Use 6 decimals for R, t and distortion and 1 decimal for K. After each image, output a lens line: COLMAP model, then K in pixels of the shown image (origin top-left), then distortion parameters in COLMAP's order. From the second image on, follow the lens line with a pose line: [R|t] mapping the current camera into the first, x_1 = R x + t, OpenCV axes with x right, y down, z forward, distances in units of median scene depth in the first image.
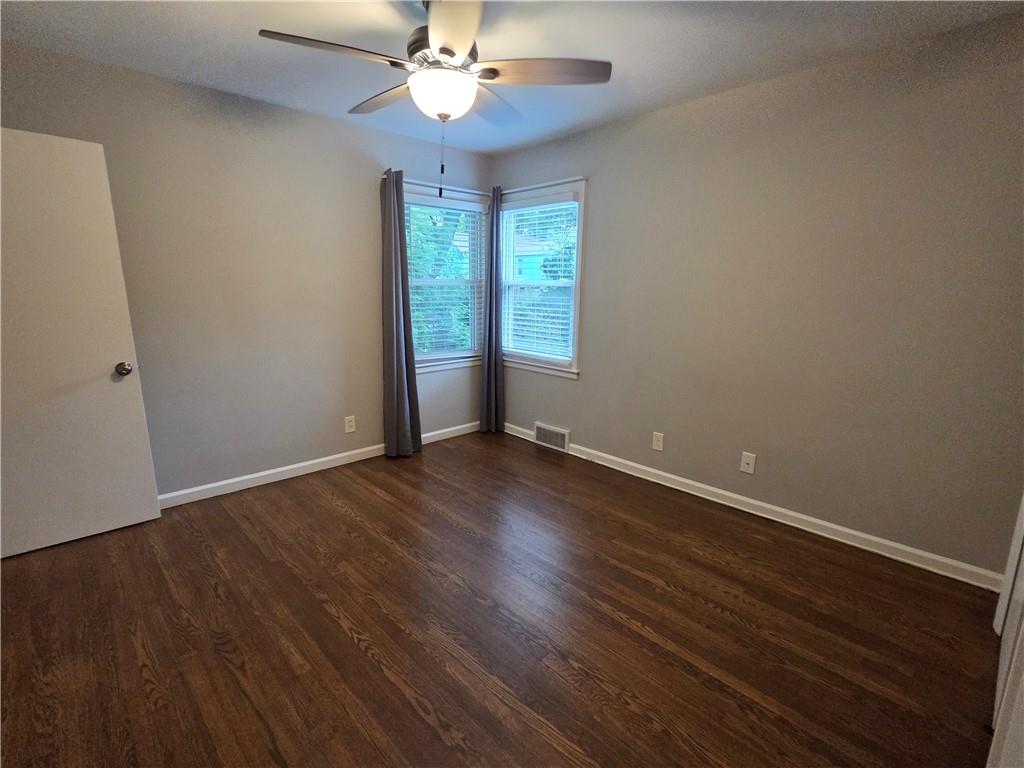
lens RADIAL K [[490.2, 0, 506.1], [0, 490.2, 379.9], [0, 0, 1]] dist [-0.000469, 0.001506]
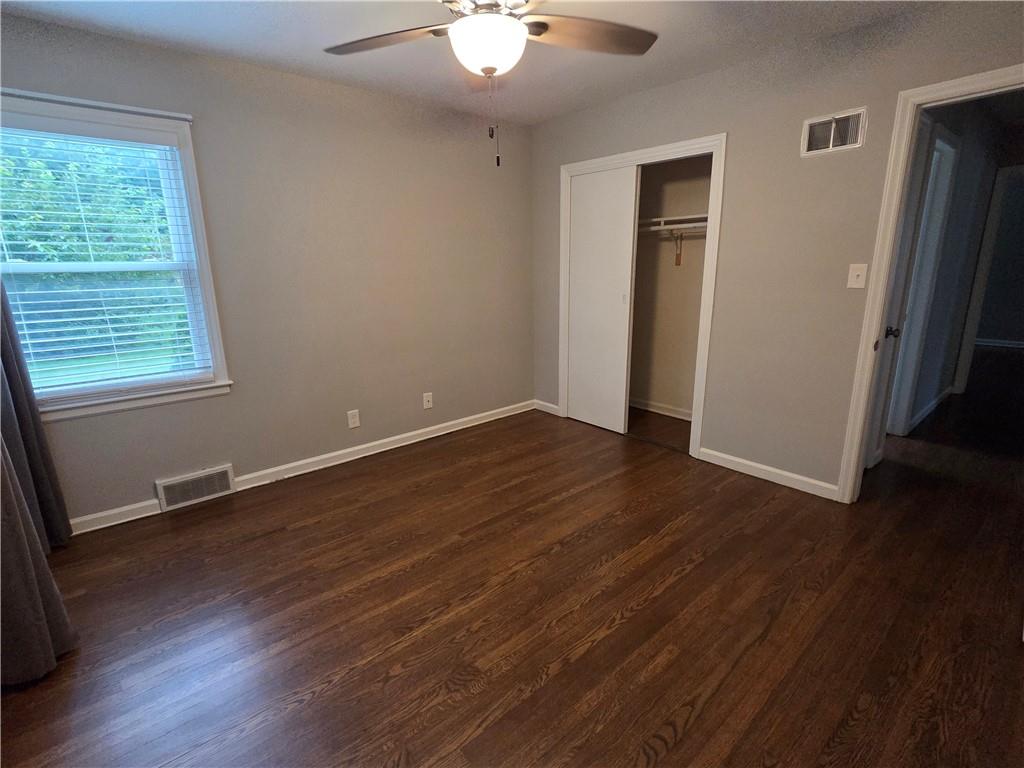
lens RADIAL K [[490.2, 0, 506.1], [0, 490.2, 379.9], [0, 0, 1]] dist [-0.000469, 0.001506]
pose [[0.054015, -0.245932, 0.967781, -0.816896], [0.209700, 0.950377, 0.229805, -0.152510], [-0.976273, 0.190530, 0.102907, 0.725028]]
